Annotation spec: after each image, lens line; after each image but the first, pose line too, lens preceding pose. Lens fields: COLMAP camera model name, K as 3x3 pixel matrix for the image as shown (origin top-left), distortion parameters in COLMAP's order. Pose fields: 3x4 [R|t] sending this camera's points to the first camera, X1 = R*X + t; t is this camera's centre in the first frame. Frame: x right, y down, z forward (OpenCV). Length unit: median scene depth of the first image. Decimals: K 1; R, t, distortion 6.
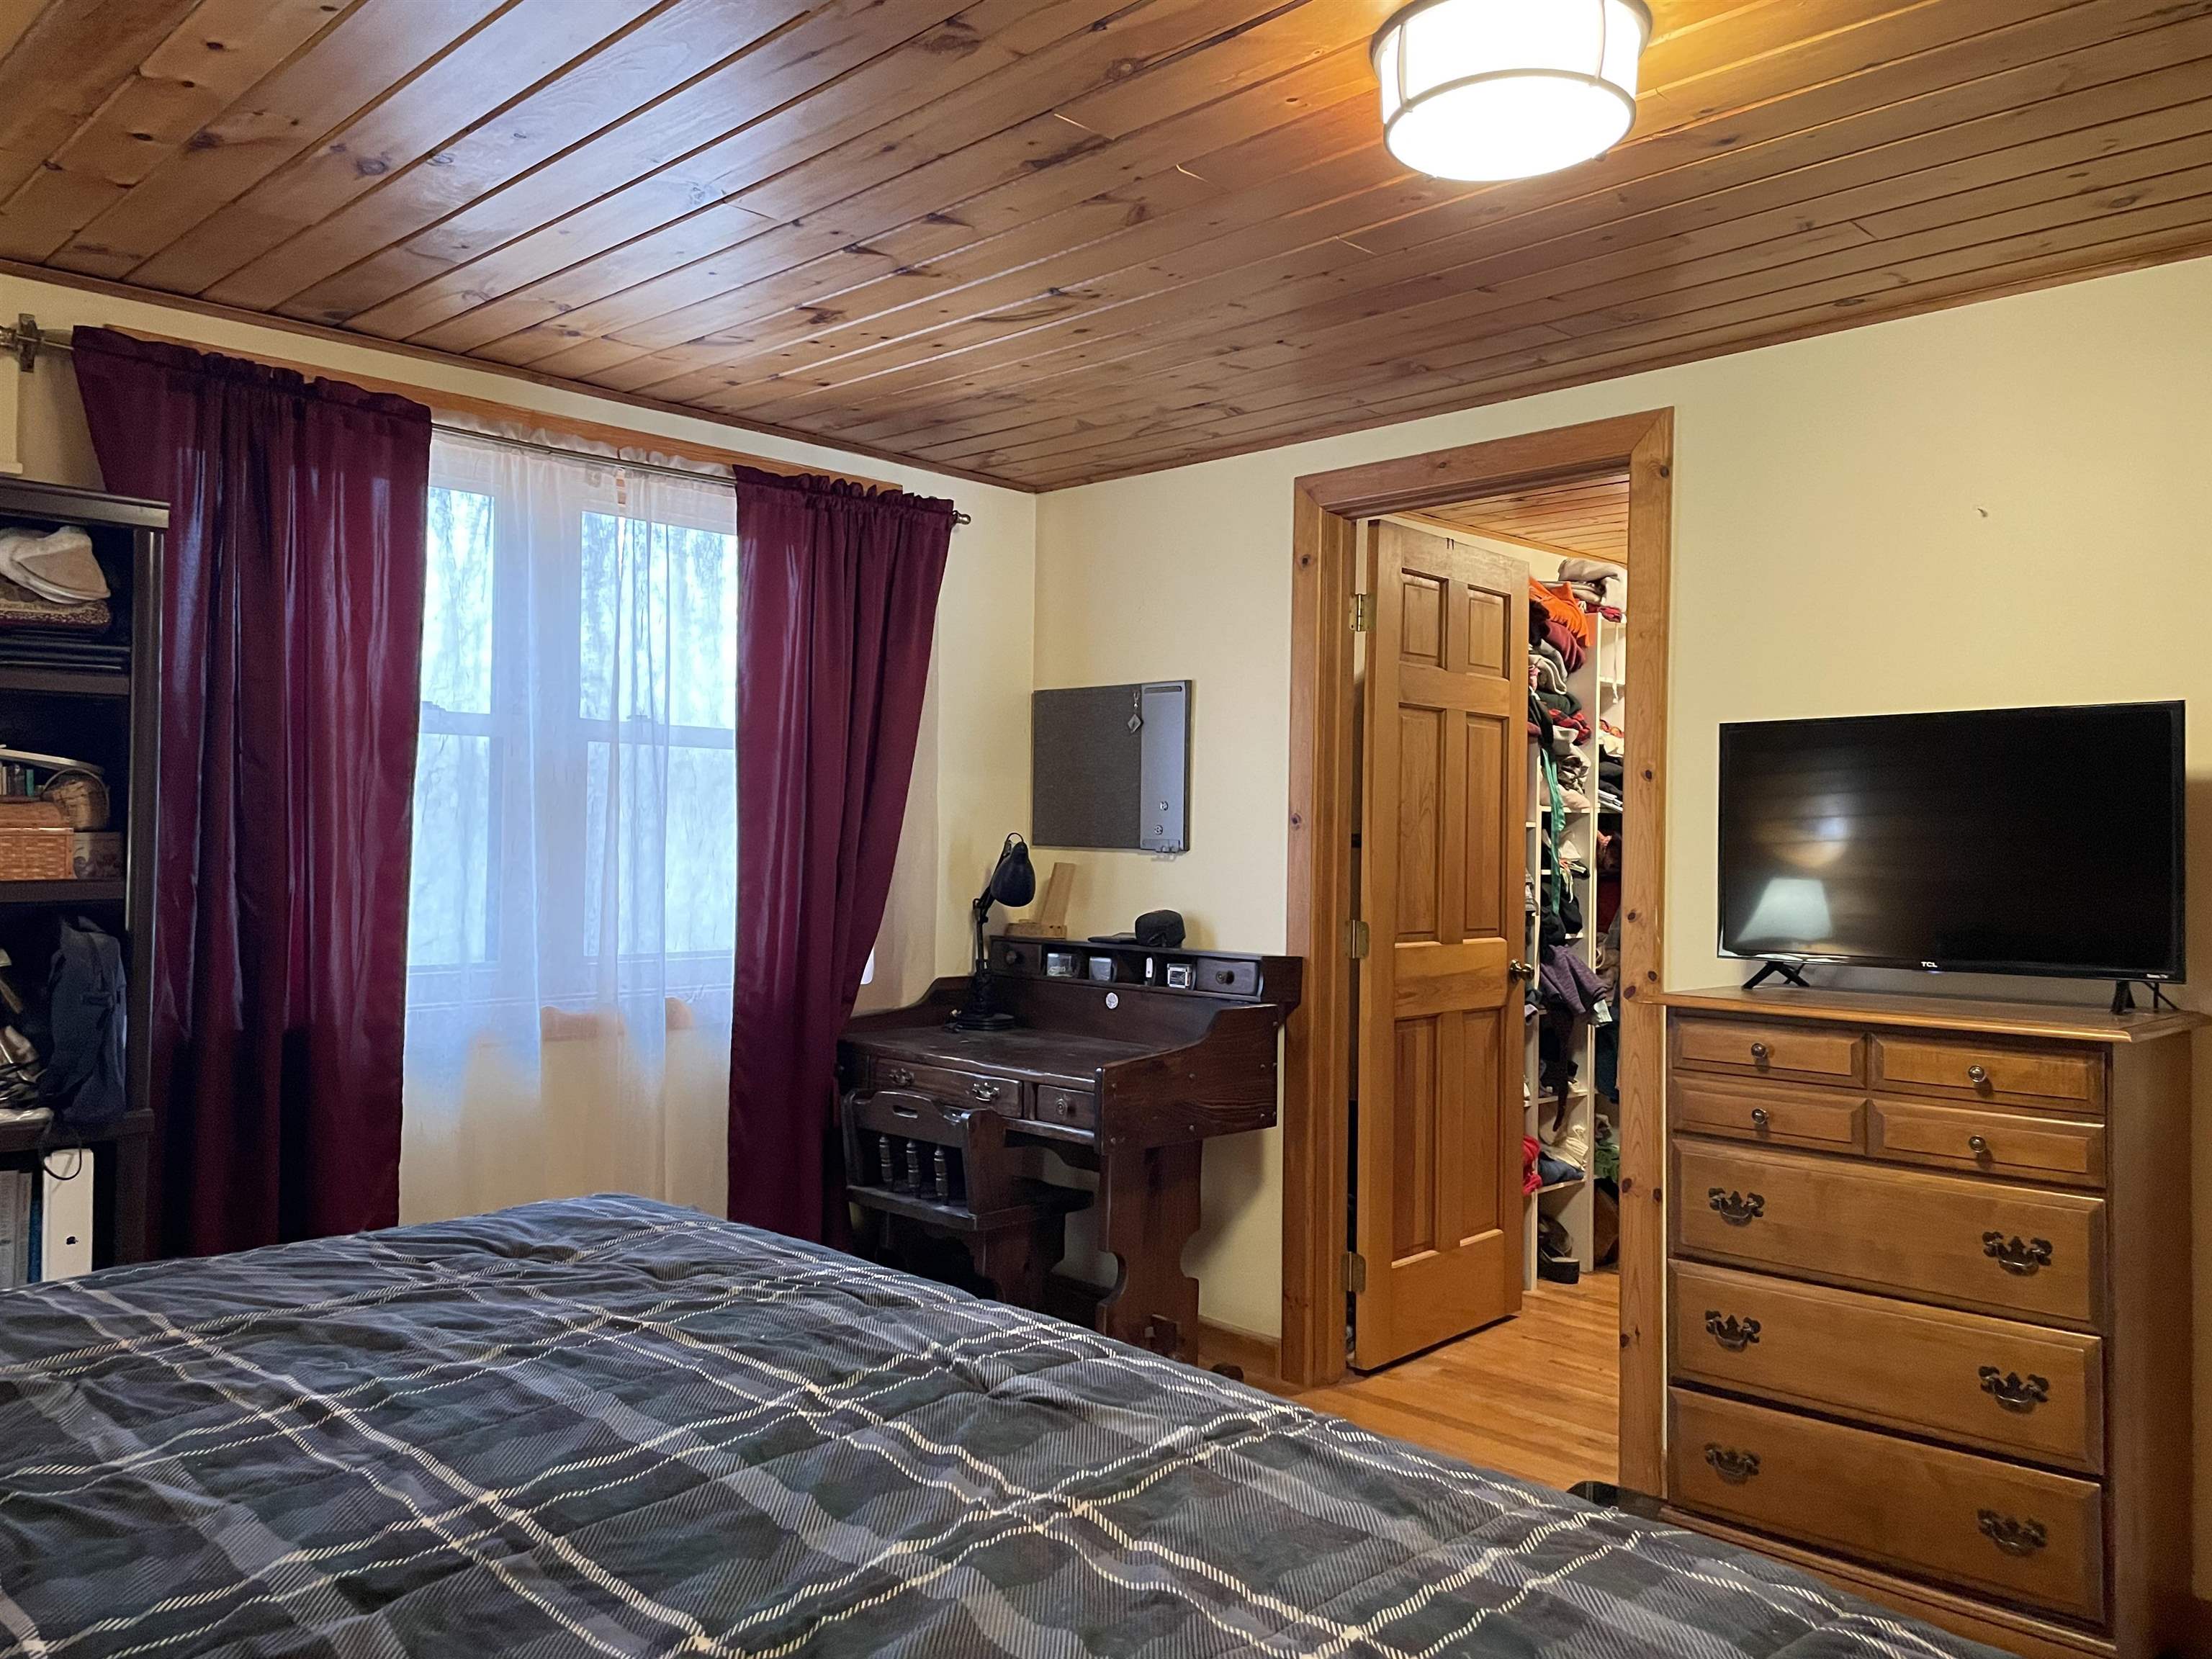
lens RADIAL K [[1632.2, 0, 1106.0], [0, 1632.2, 829.5], [0, 0, 1]] dist [0.036599, -0.004348]
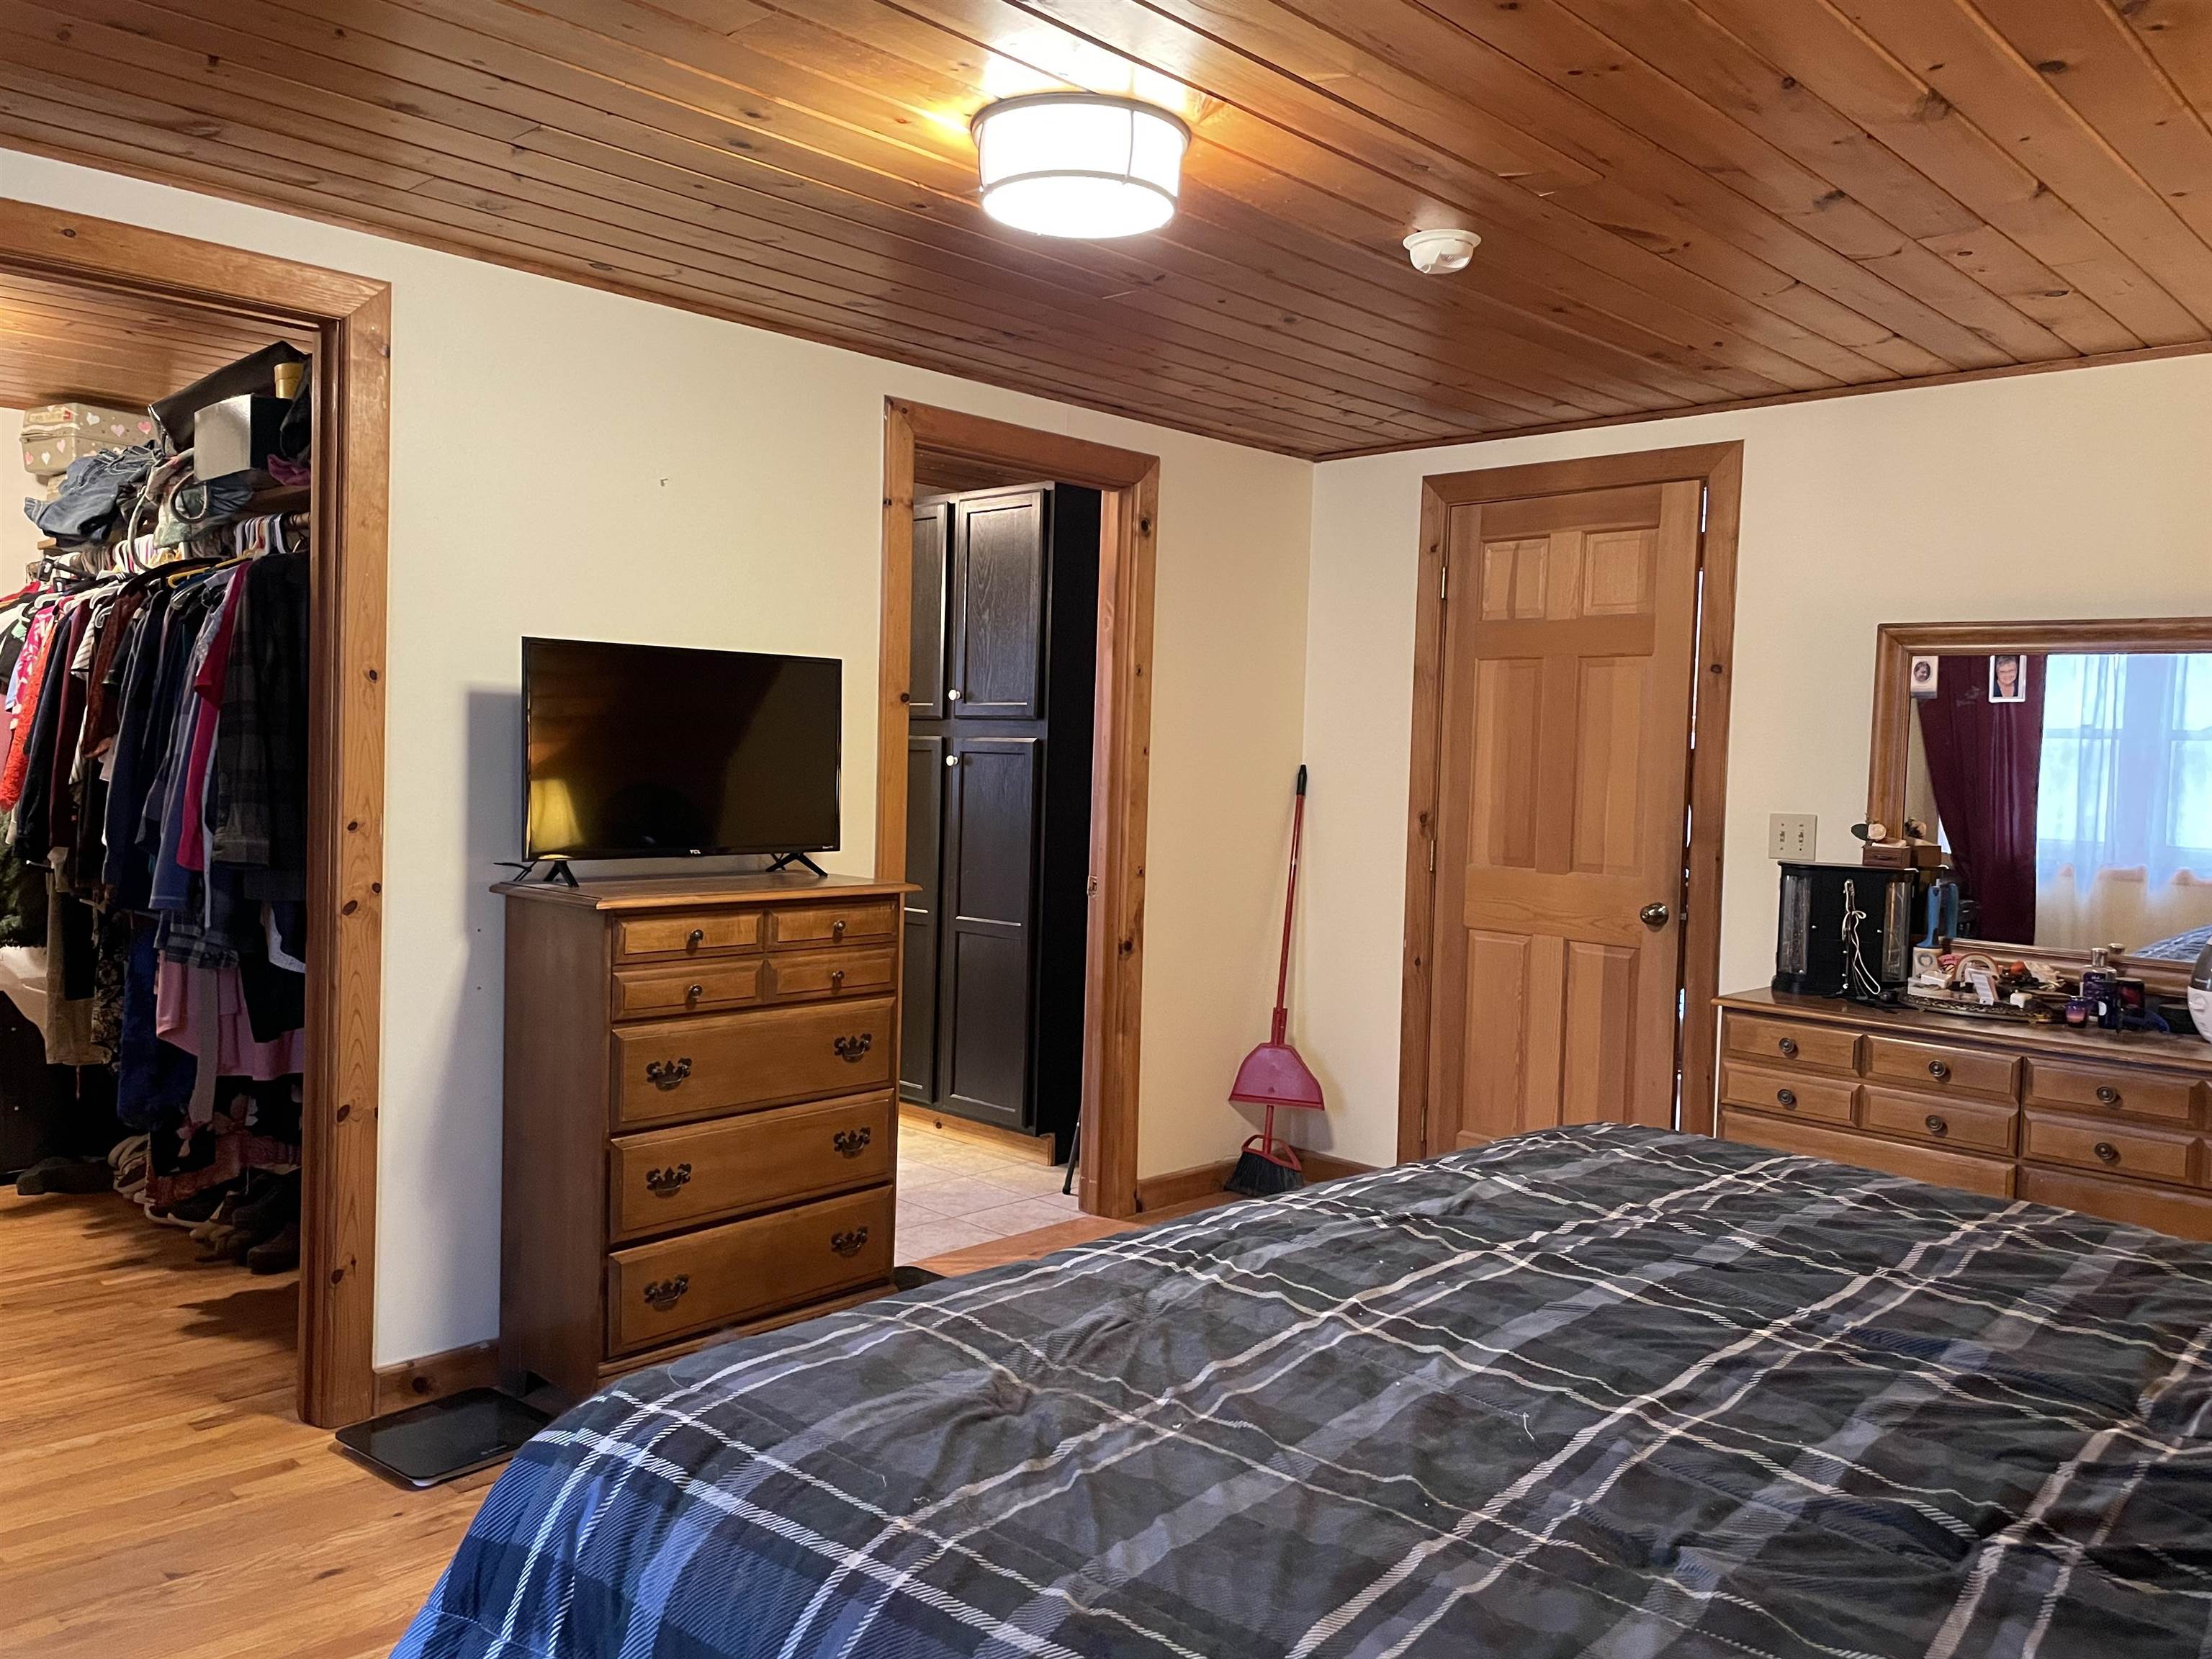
lens RADIAL K [[1728.0, 0, 1037.5], [0, 1728.0, 833.1], [0, 0, 1]] dist [0.046949, -0.006179]
pose [[0.002182, -0.063201, 0.997998, -0.825921], [-0.036921, 0.997315, 0.063239, -0.024872], [-0.999316, -0.036985, -0.000158, 0.759764]]
